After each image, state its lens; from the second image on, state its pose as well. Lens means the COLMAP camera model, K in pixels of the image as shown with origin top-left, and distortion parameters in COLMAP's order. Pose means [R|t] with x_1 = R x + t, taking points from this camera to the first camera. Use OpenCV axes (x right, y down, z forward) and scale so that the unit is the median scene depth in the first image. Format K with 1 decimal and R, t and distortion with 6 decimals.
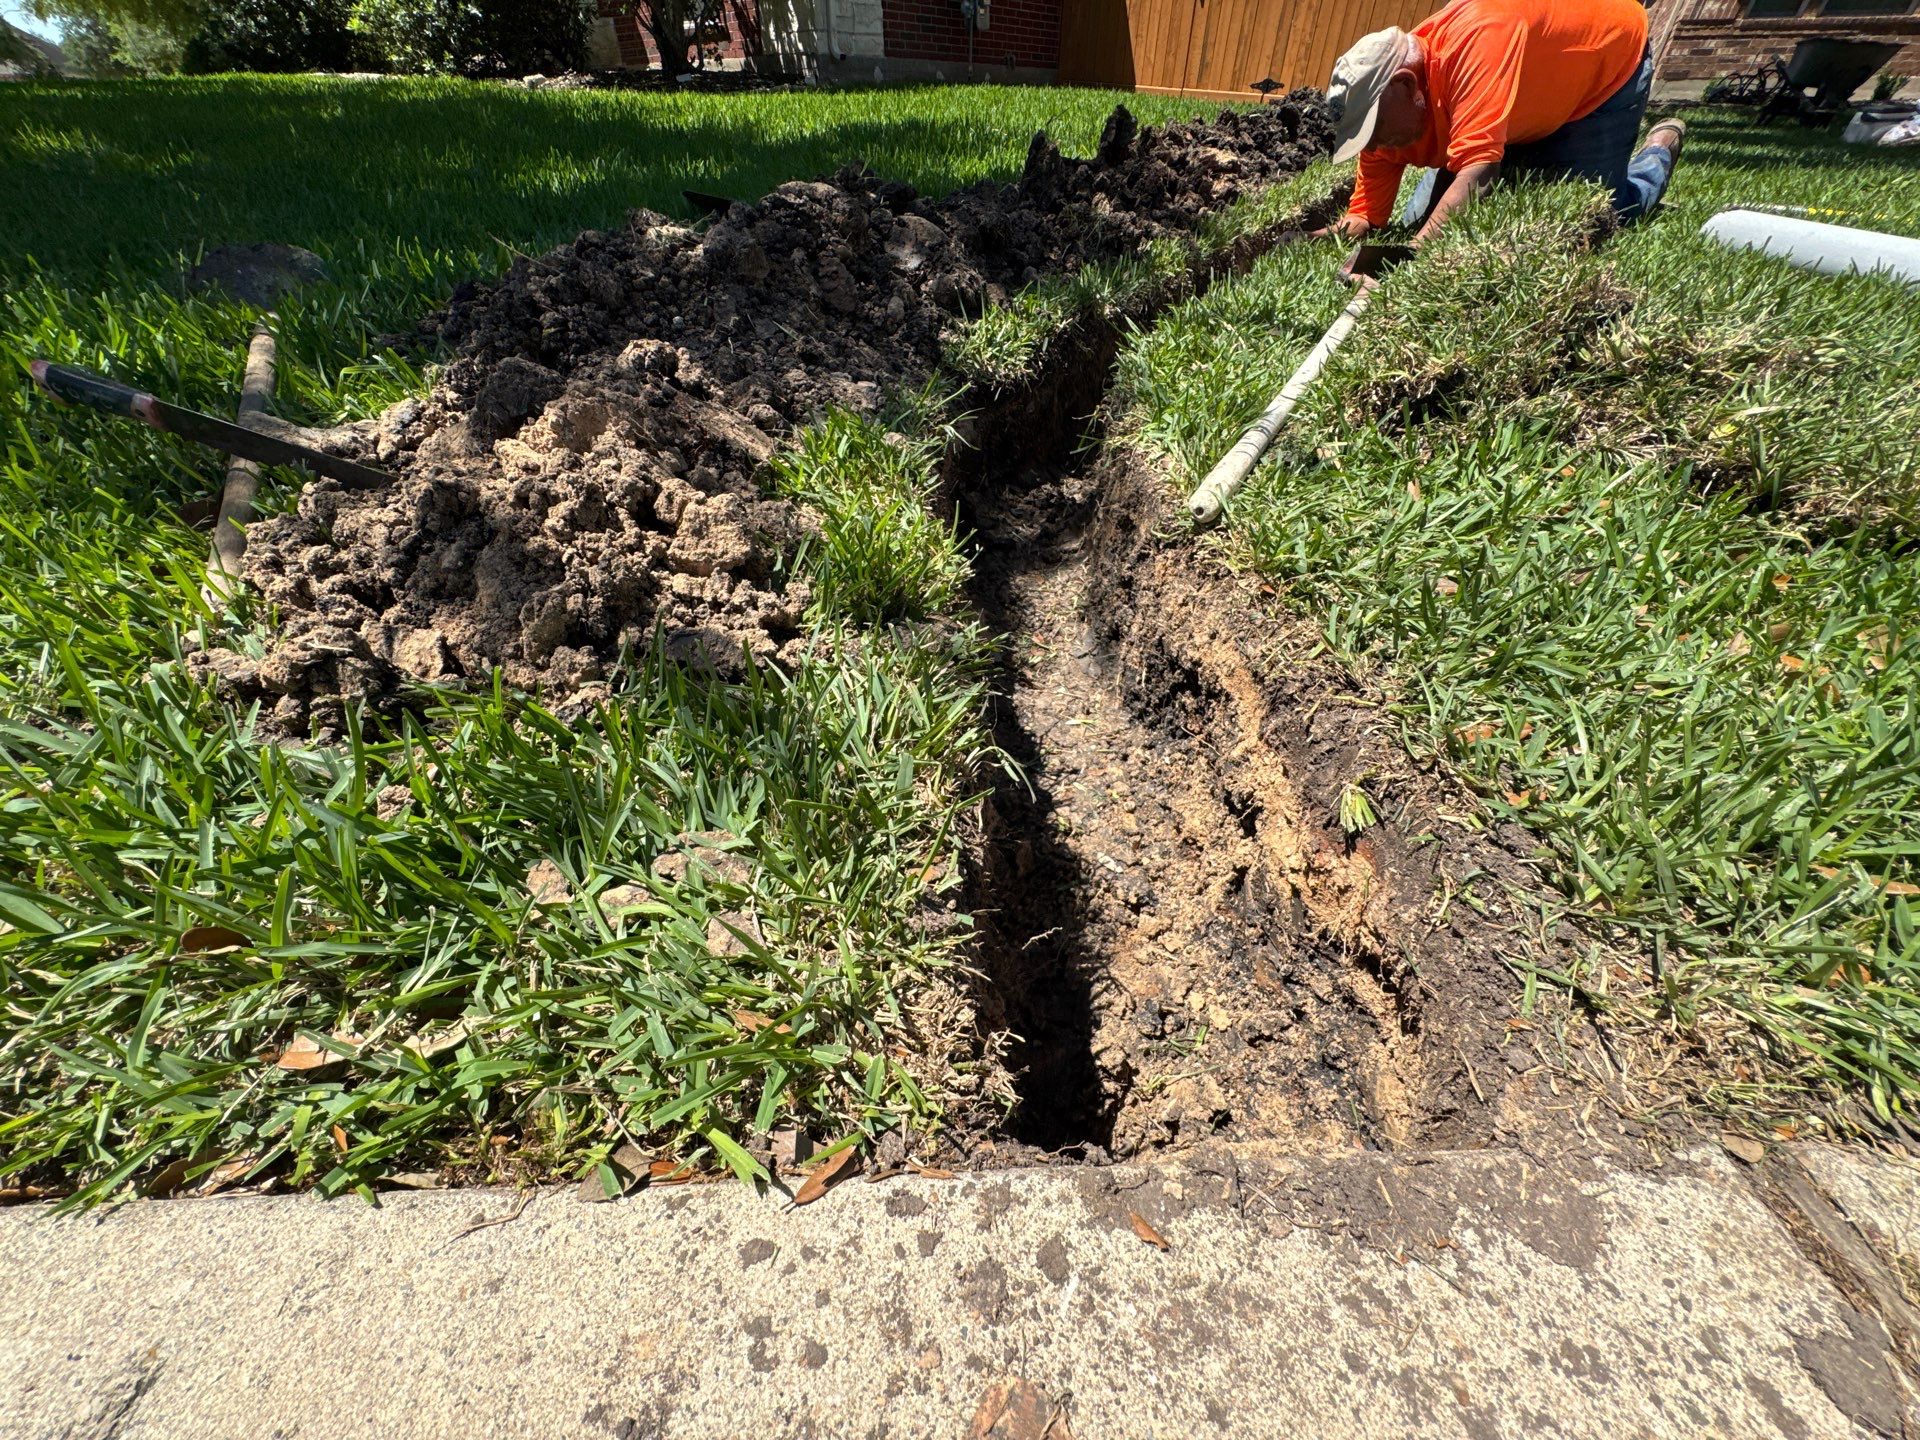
lens RADIAL K [[766.1, 0, 954.2], [0, 766.1, 714.3], [0, 0, 1]] dist [-0.002798, 0.000591]
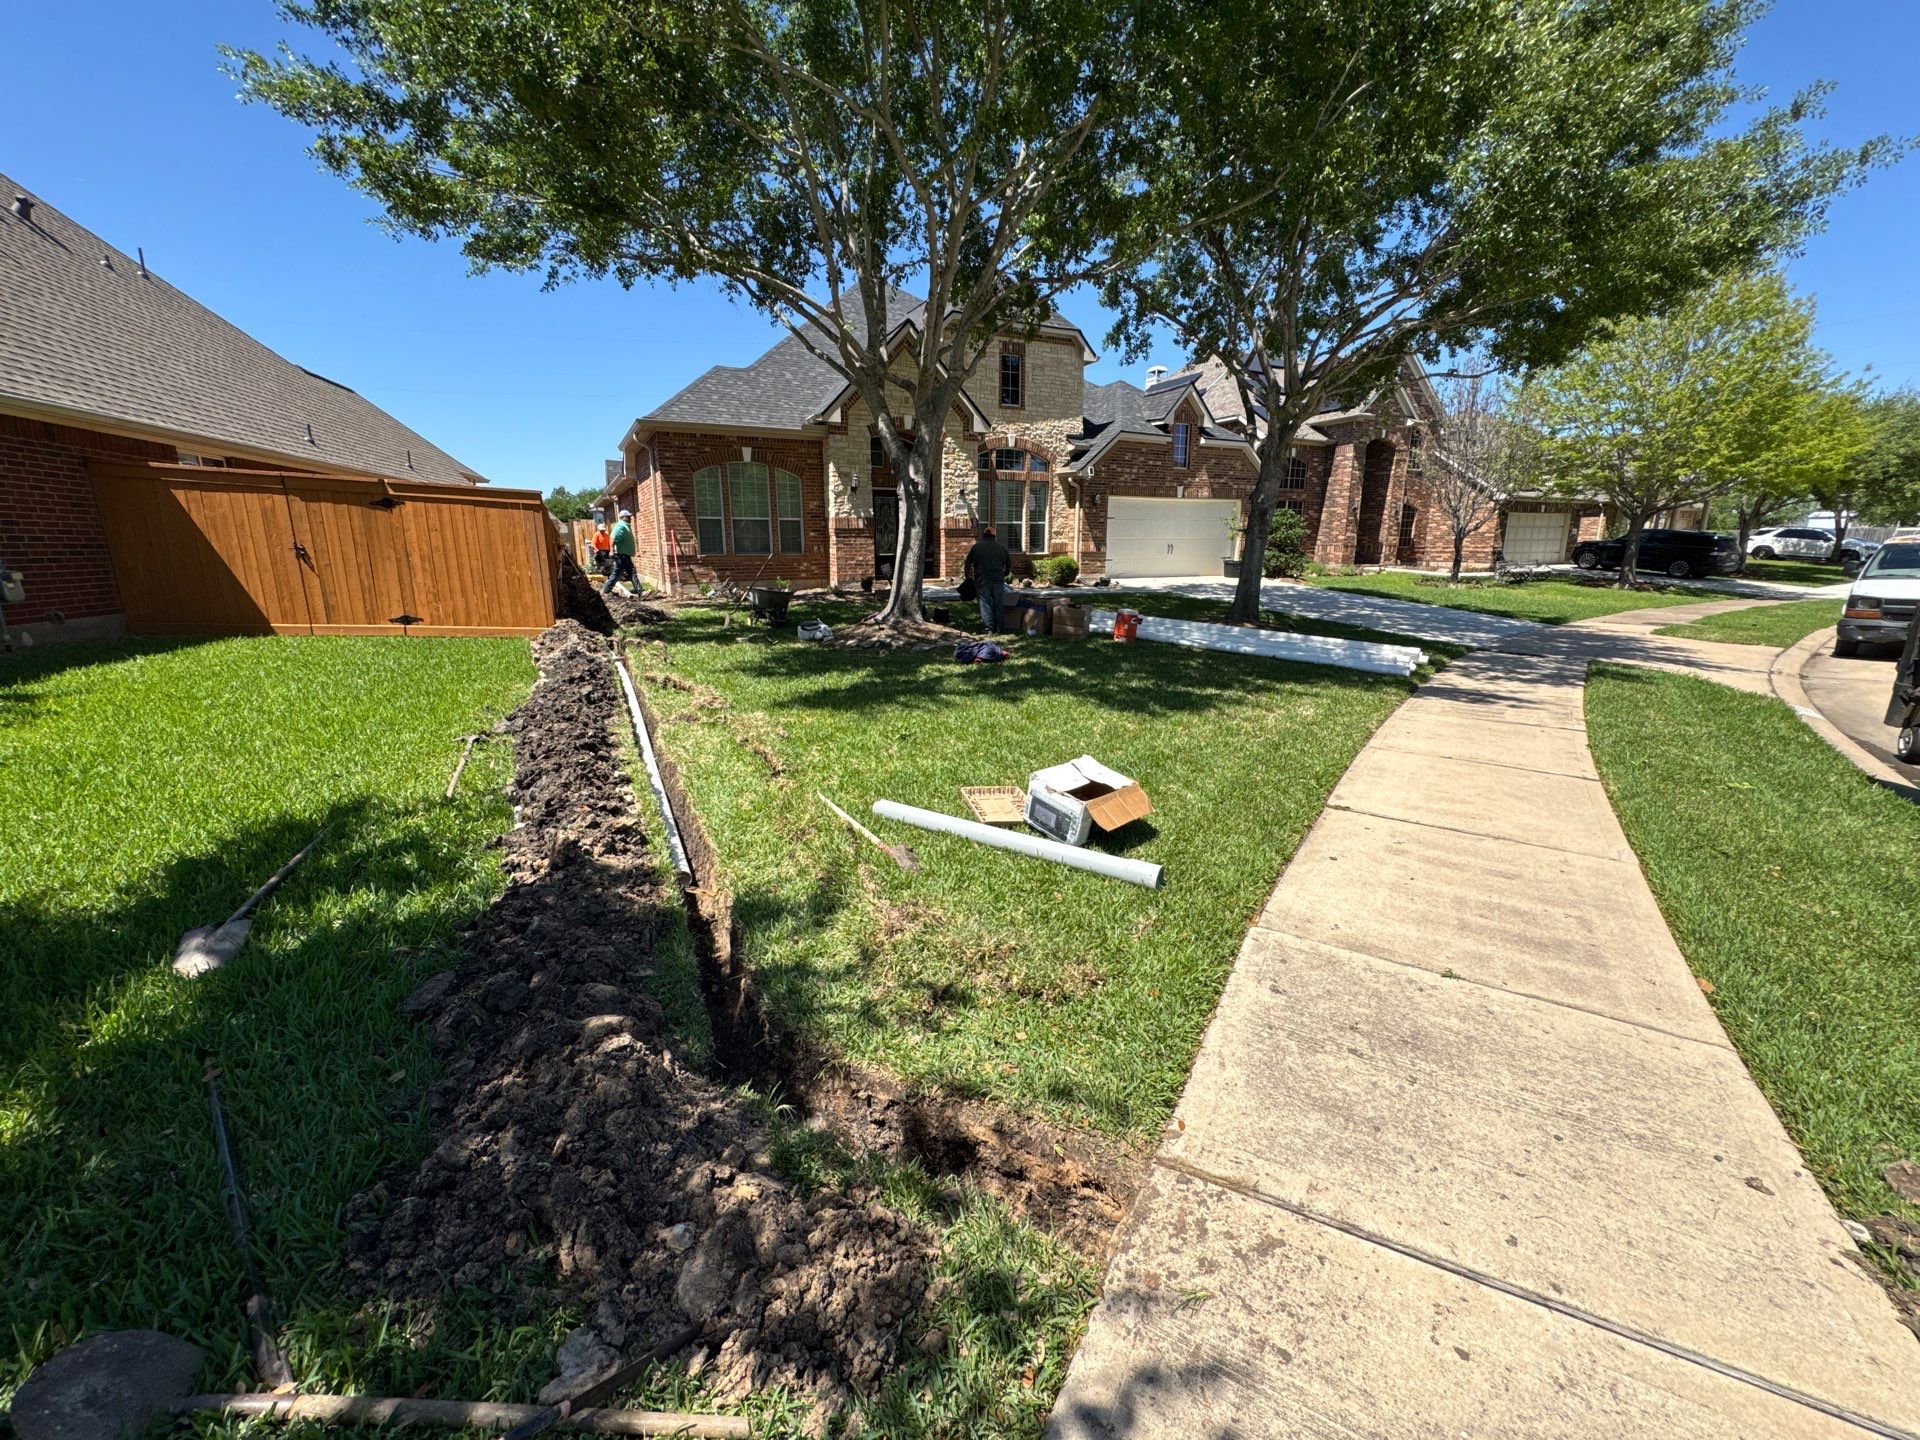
lens RADIAL K [[766.1, 0, 962.1], [0, 766.1, 723.1], [0, 0, 1]] dist [-0.002798, 0.000591]
pose [[0.518052, -0.201913, 0.831176, -0.169740], [0.535413, 0.834366, -0.131022, -0.097196], [-0.667050, 0.512898, 0.540351, -0.125486]]
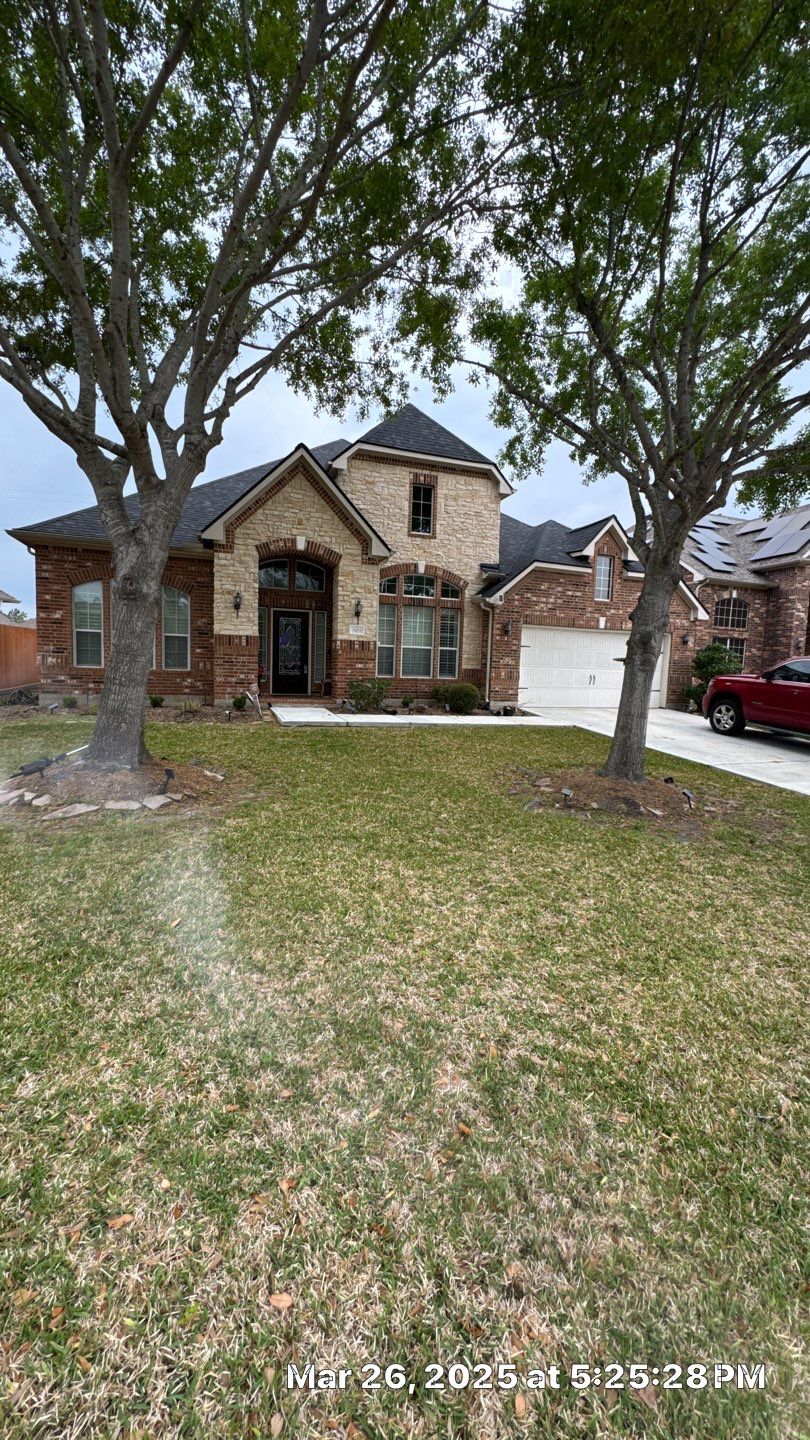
lens RADIAL K [[574.6, 0, 409.8], [0, 574.6, 724.4], [0, 0, 1]] dist [-0.001725, -0.000053]
pose [[0.631881, -0.061728, 0.772603, 0.644262], [0.456184, 0.835495, -0.306341, -0.118606], [-0.626596, 0.546020, 0.556093, -0.097348]]
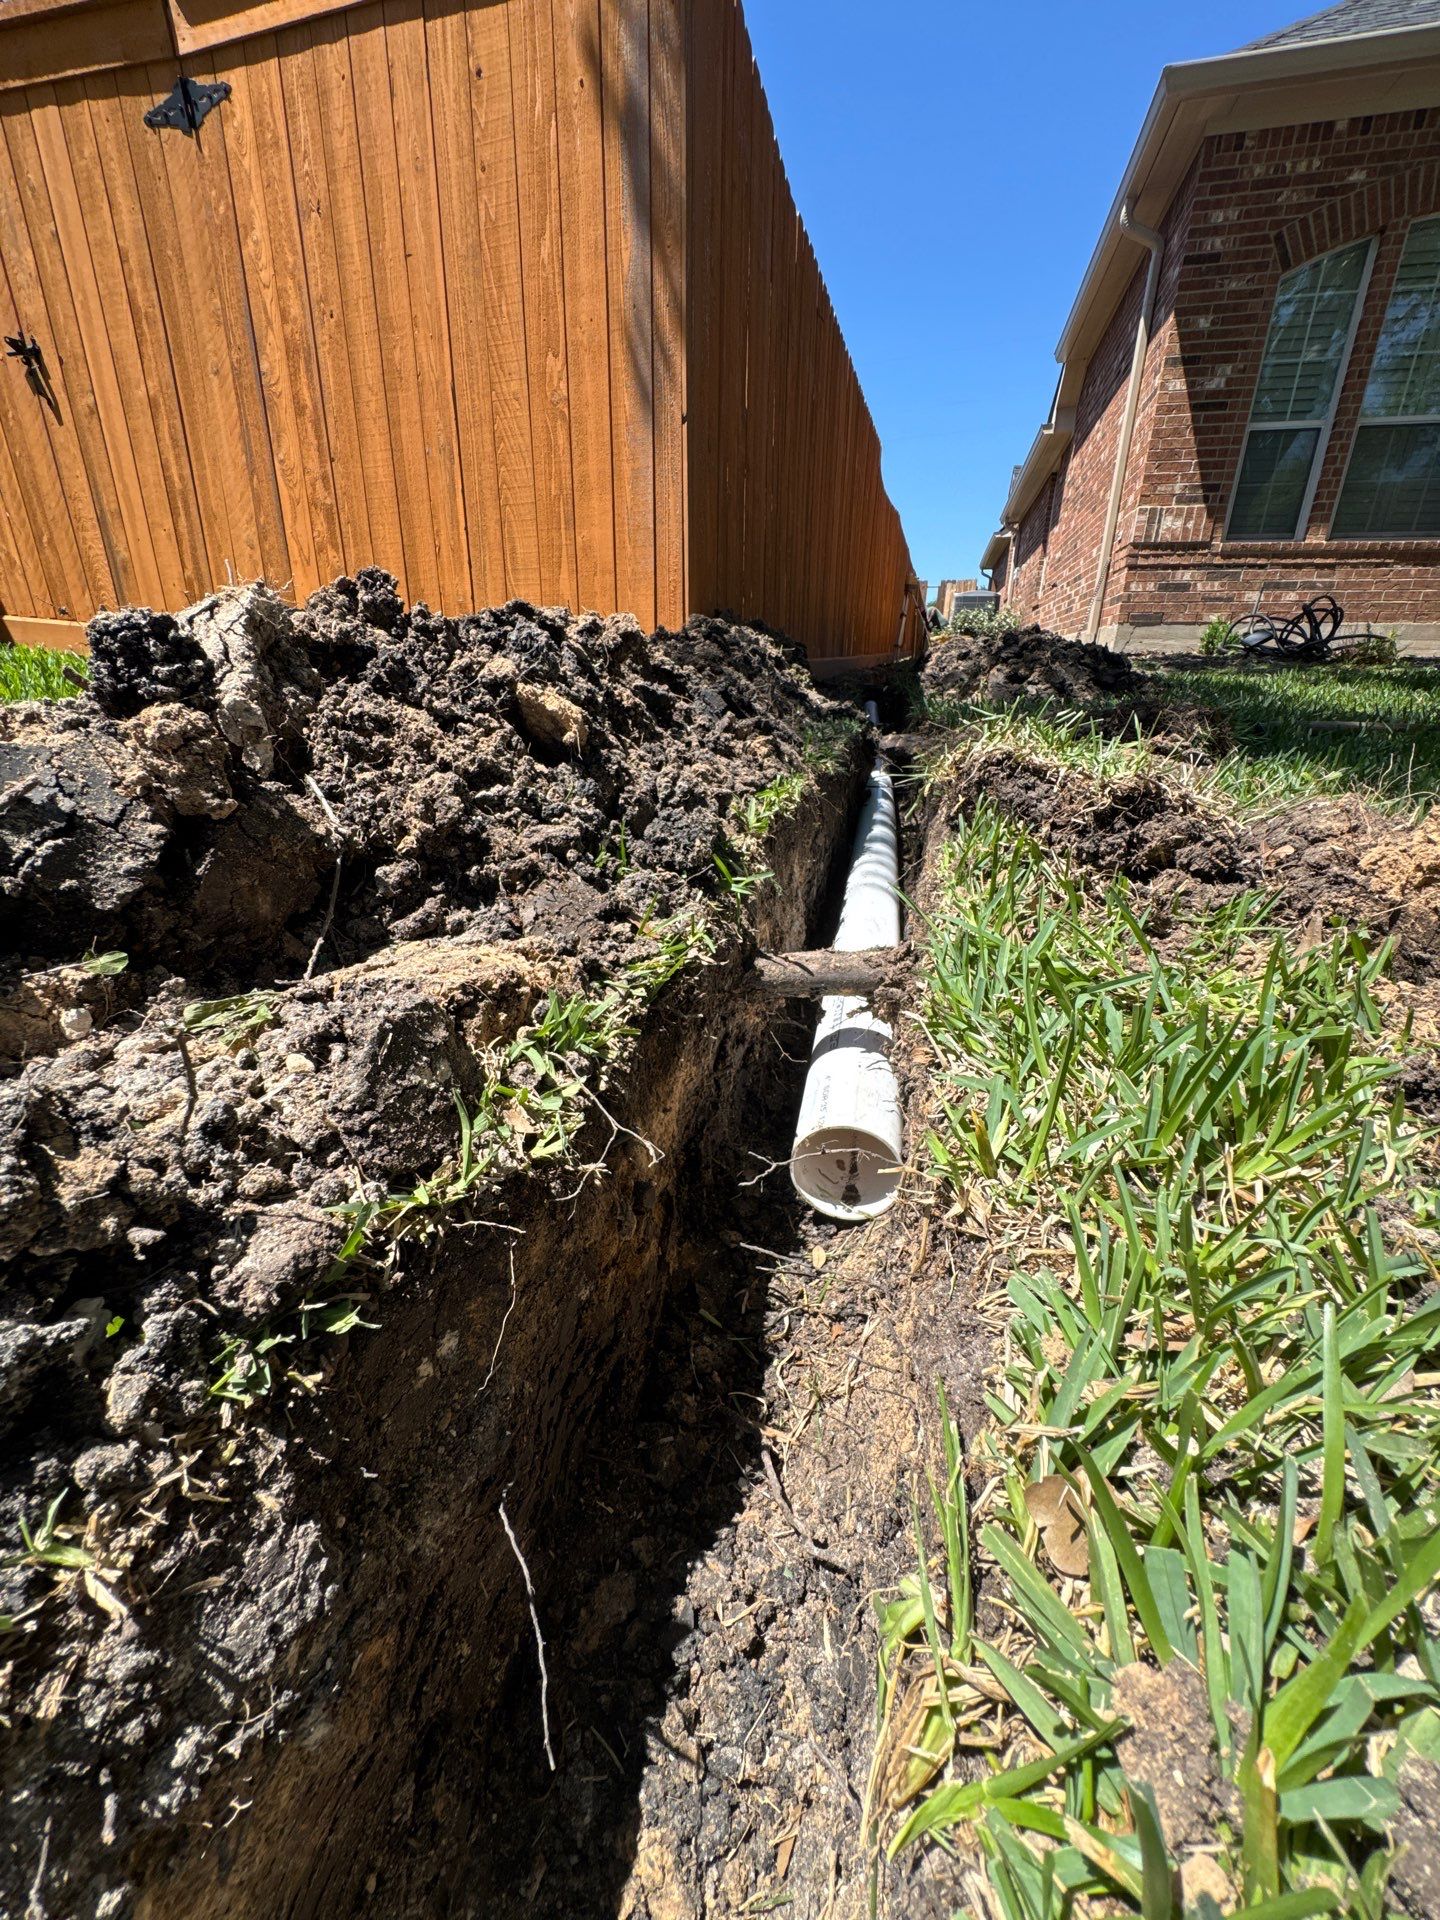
lens RADIAL K [[766.1, 0, 716.6], [0, 766.1, 953.6], [0, 0, 1]] dist [-0.002798, 0.000591]
pose [[0.958368, -0.100741, 0.267173, 0.548357], [0.174207, 0.947662, -0.267562, -0.622177], [-0.226235, 0.302966, 0.925759, 0.767873]]
